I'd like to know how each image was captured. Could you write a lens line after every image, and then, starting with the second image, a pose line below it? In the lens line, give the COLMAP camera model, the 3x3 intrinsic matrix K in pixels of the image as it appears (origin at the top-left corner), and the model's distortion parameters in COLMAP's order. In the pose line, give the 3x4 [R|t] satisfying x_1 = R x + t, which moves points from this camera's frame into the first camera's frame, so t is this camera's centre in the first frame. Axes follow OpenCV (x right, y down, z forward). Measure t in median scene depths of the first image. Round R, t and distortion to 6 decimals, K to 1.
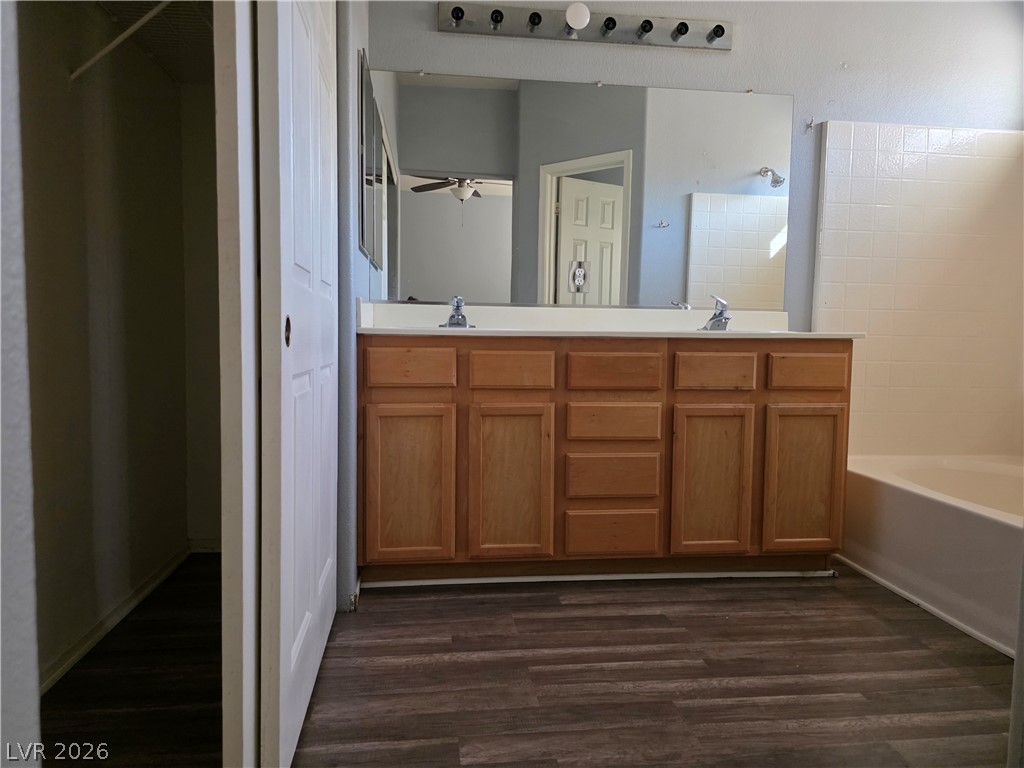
lens RADIAL K [[684.4, 0, 509.8], [0, 684.4, 392.9], [0, 0, 1]] dist [0.059901, -0.059499]
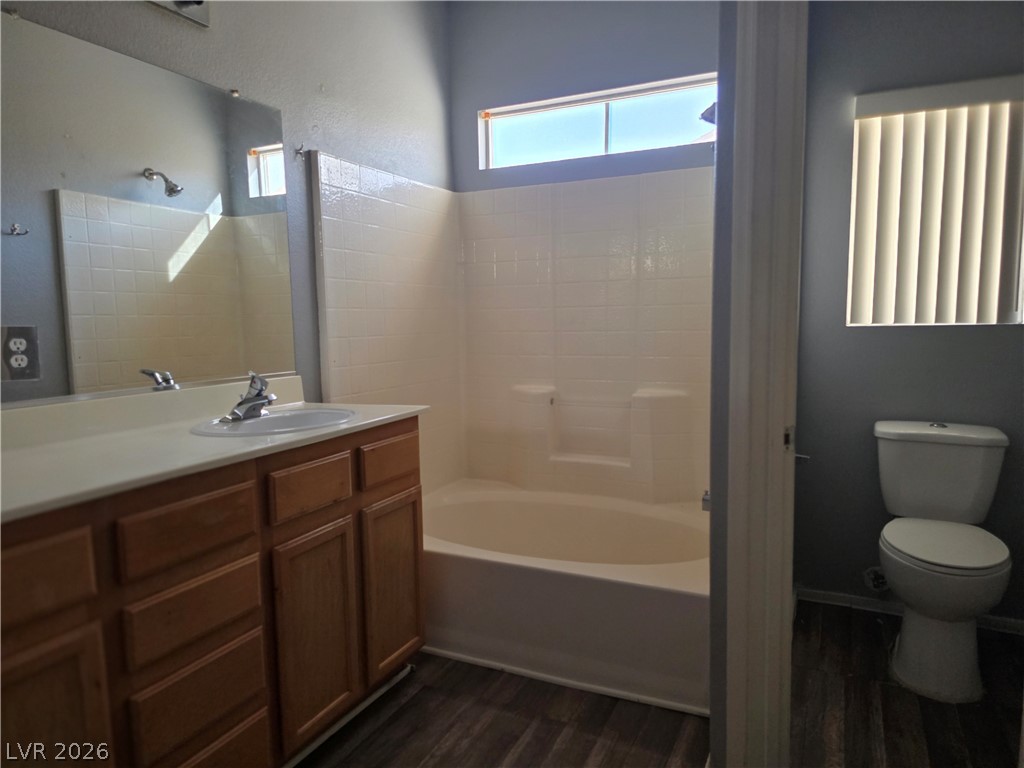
lens RADIAL K [[684.4, 0, 509.8], [0, 684.4, 392.9], [0, 0, 1]] dist [0.059901, -0.059499]
pose [[0.531738, -0.120217, 0.838333, -0.189610], [0.099098, 0.991906, 0.079384, -0.165695], [-0.841091, 0.040865, 0.539348, 0.419185]]
